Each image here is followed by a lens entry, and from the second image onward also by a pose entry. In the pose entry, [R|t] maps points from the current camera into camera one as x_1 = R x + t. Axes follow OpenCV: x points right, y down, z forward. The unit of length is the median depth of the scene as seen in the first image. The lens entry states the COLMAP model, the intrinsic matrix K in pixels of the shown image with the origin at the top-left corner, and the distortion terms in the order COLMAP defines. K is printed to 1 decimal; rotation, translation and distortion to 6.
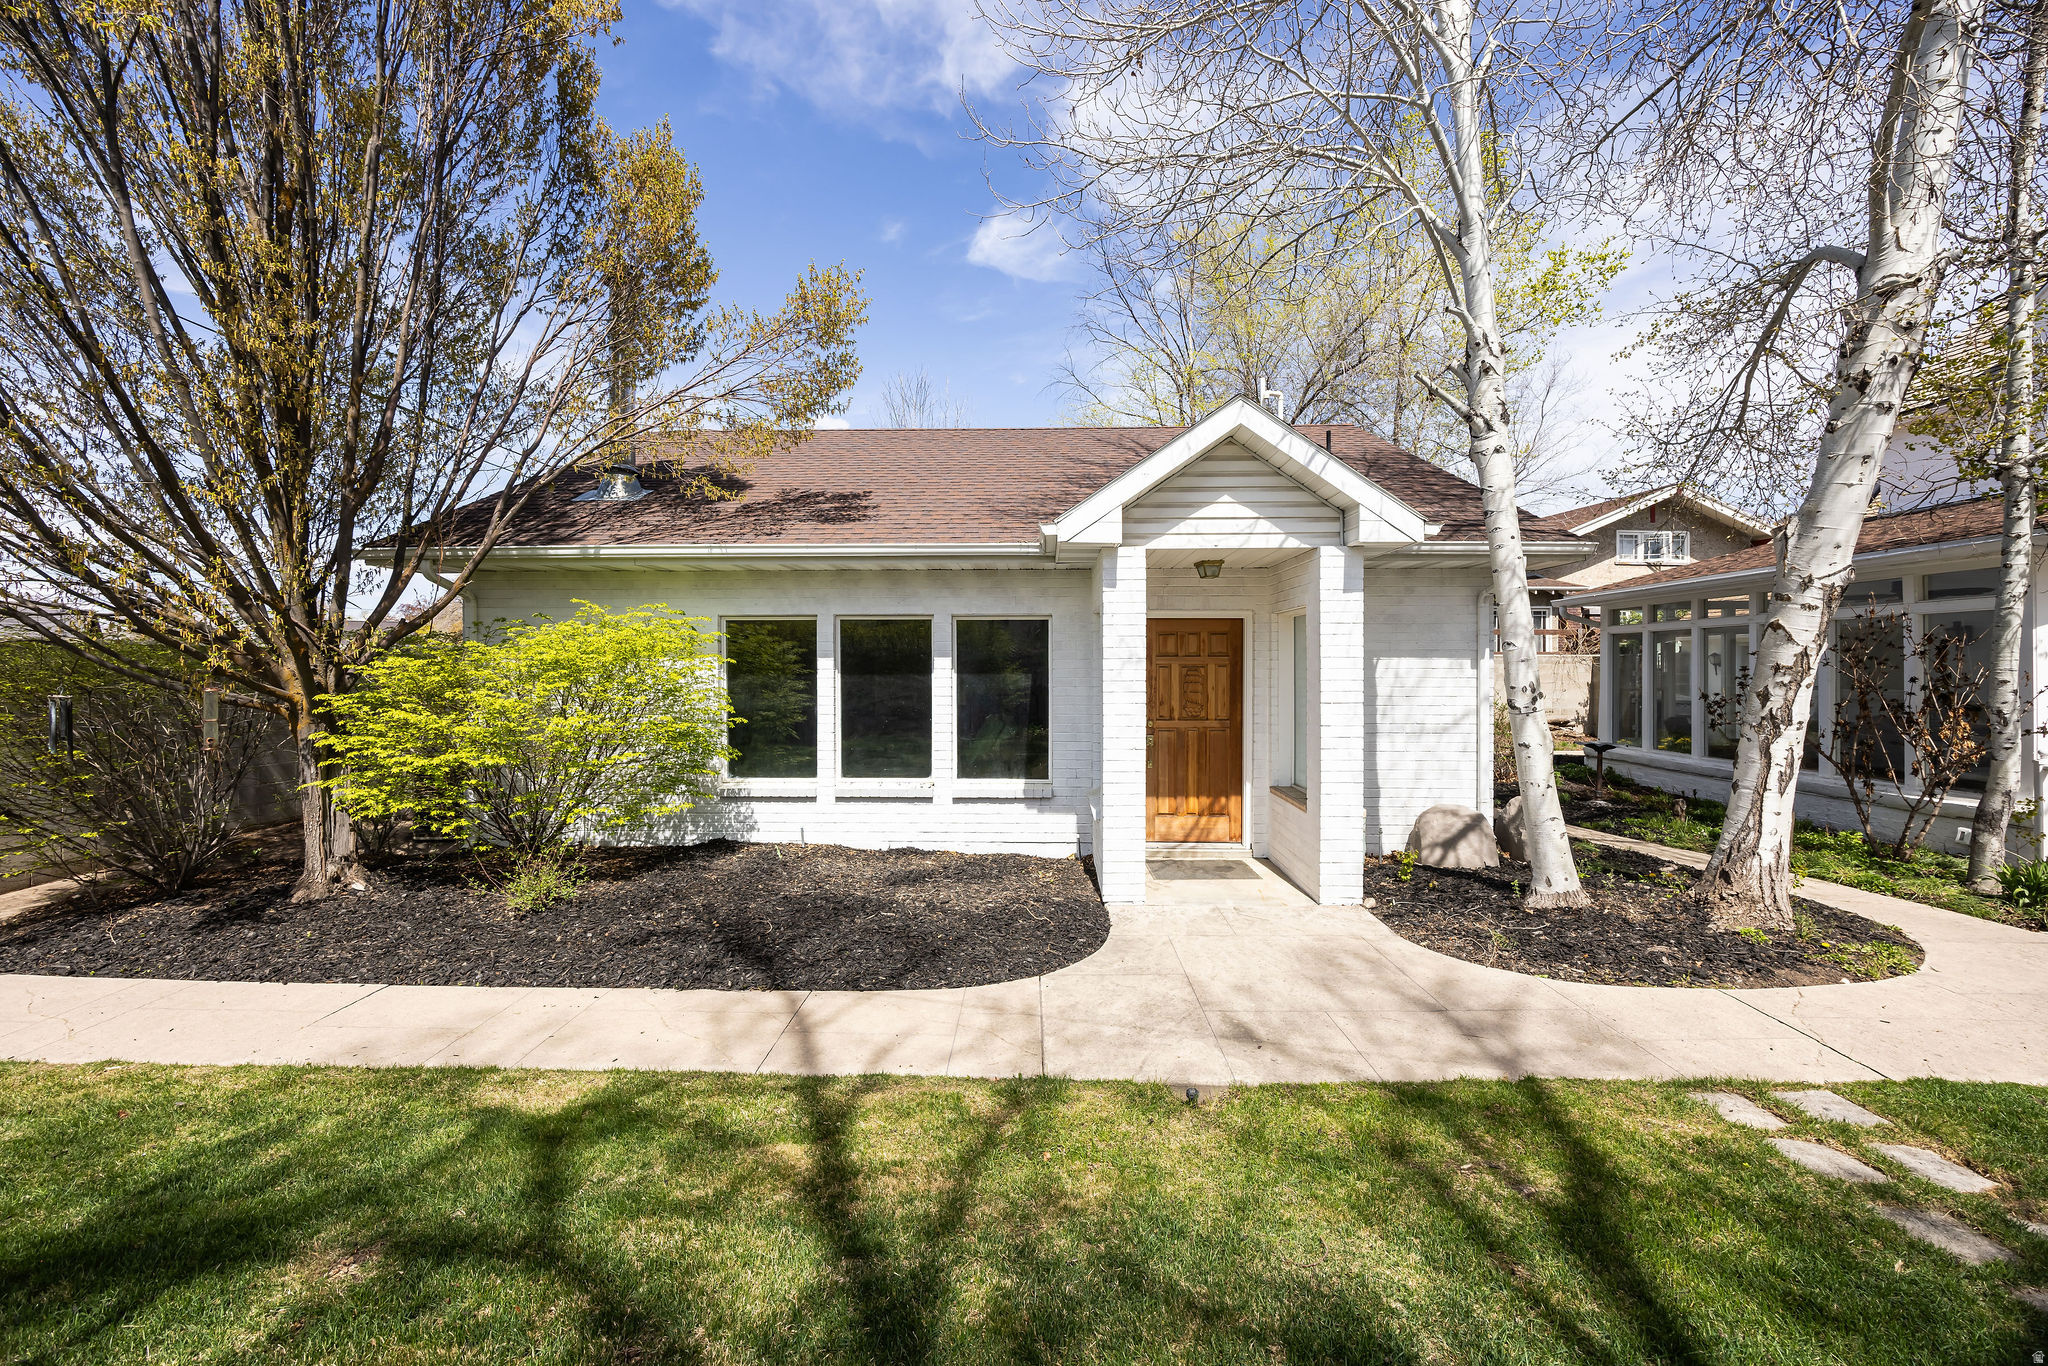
lens RADIAL K [[781.5, 0, 1034.7], [0, 781.5, 667.5], [0, 0, 1]] dist [-0.004281, -0.001099]
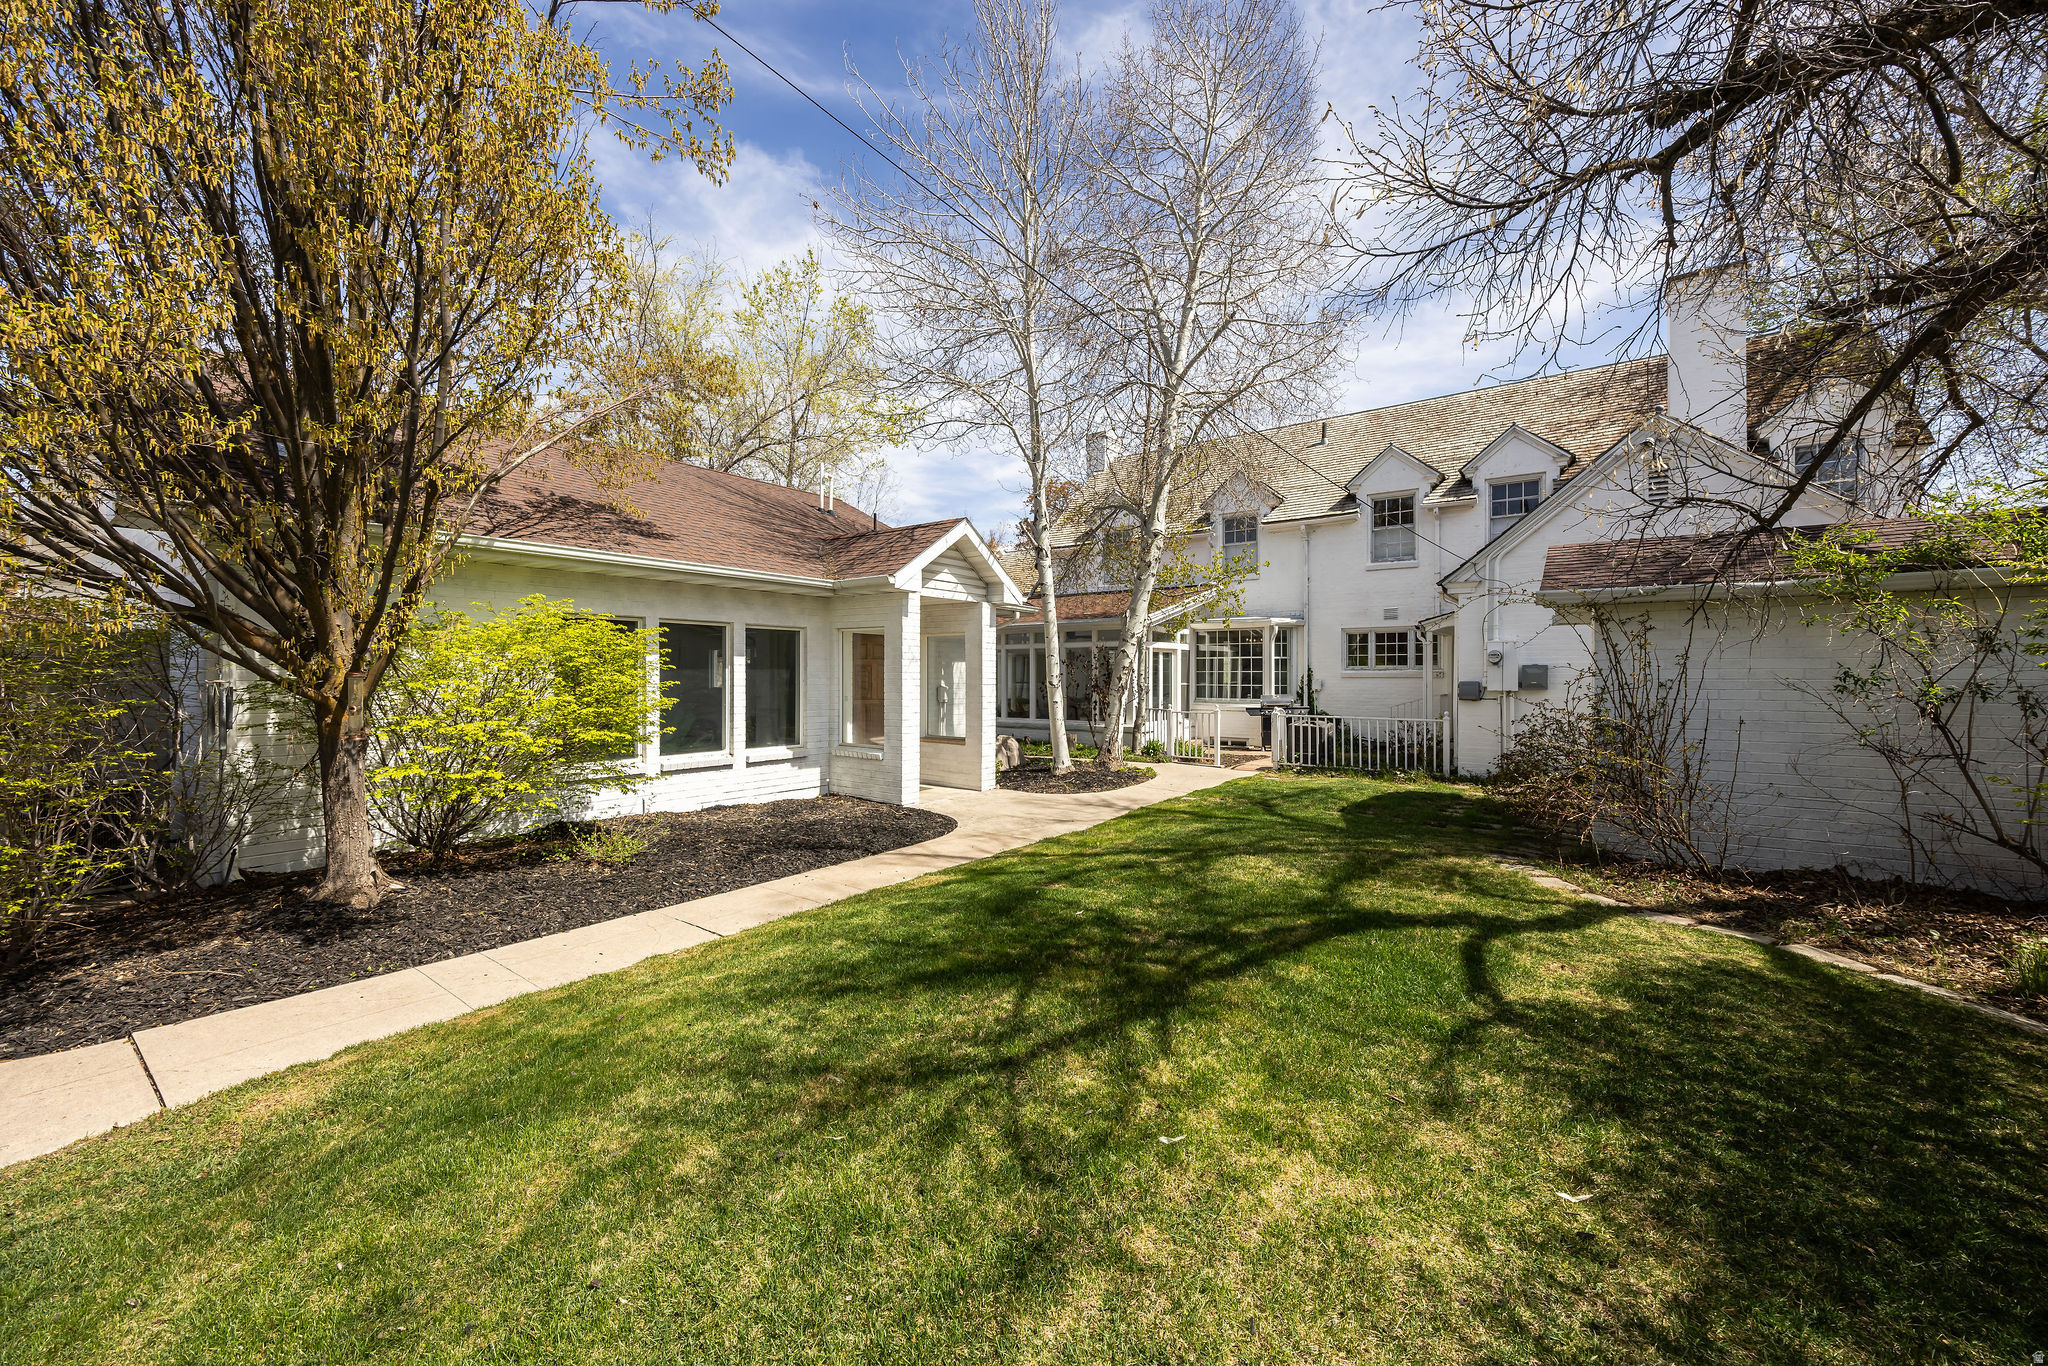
lens RADIAL K [[781.5, 0, 1020.7], [0, 781.5, 675.9], [0, 0, 1]] dist [-0.004281, -0.001099]
pose [[0.557929, 0.001782, 0.829887, -0.991544], [-0.001096, 0.999998, -0.001410, 0.022777], [-0.829888, -0.000123, 0.557930, -0.119545]]
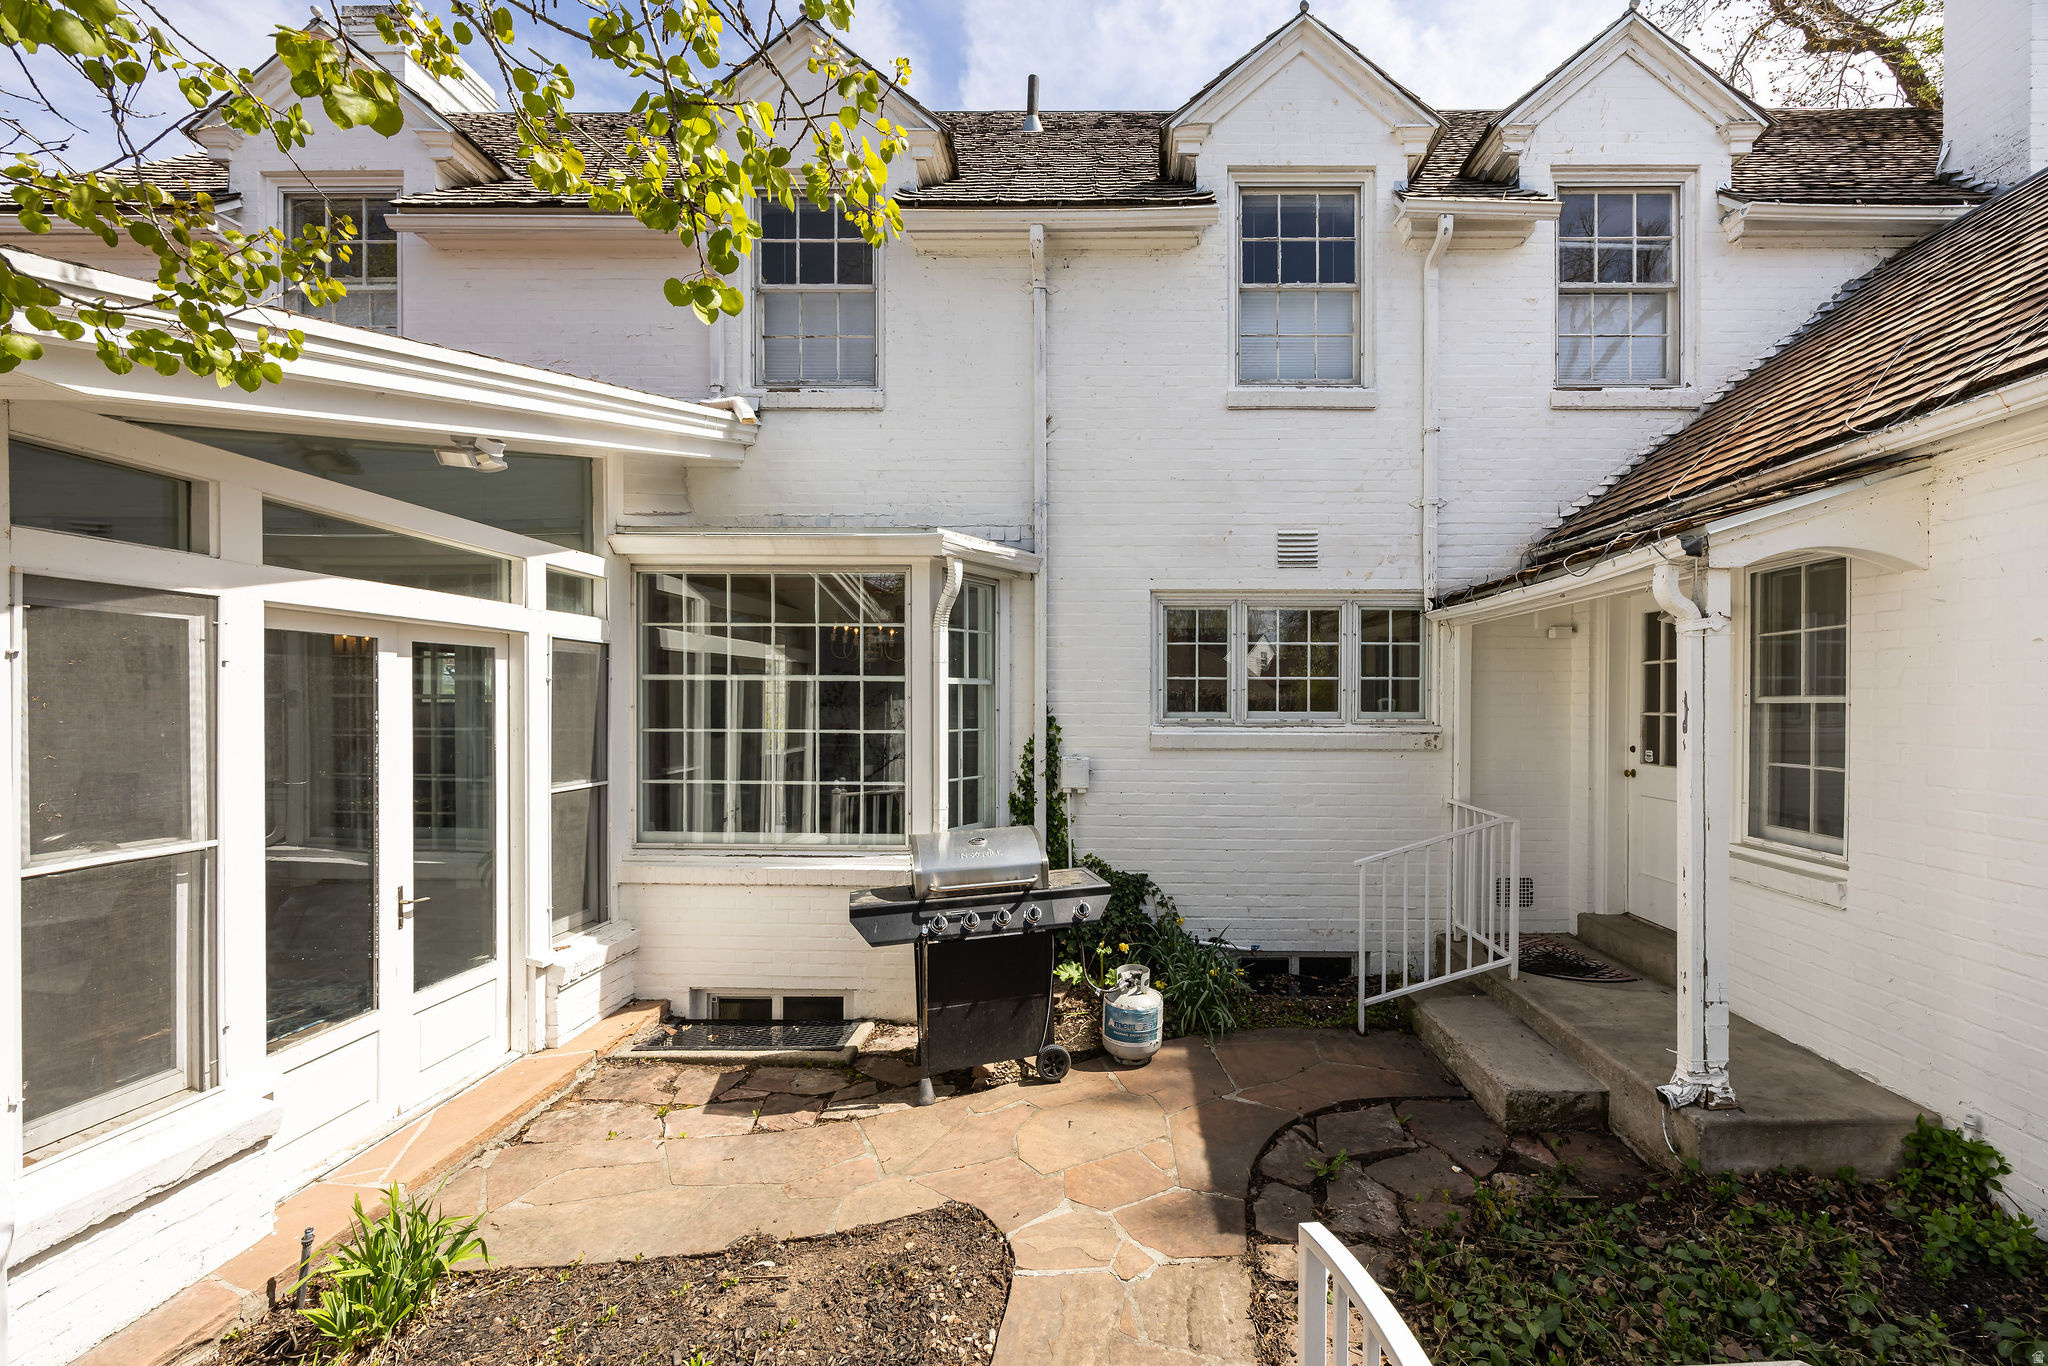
lens RADIAL K [[838.4, 0, 1091.2], [0, 838.4, 709.7], [0, 0, 1]] dist [0.000365, -0.000013]
pose [[-0.019949, -0.008322, 0.999766, 0.905458], [-0.004370, 0.999957, 0.008237, -0.024255], [-0.999791, -0.004205, -0.019984, 0.524080]]
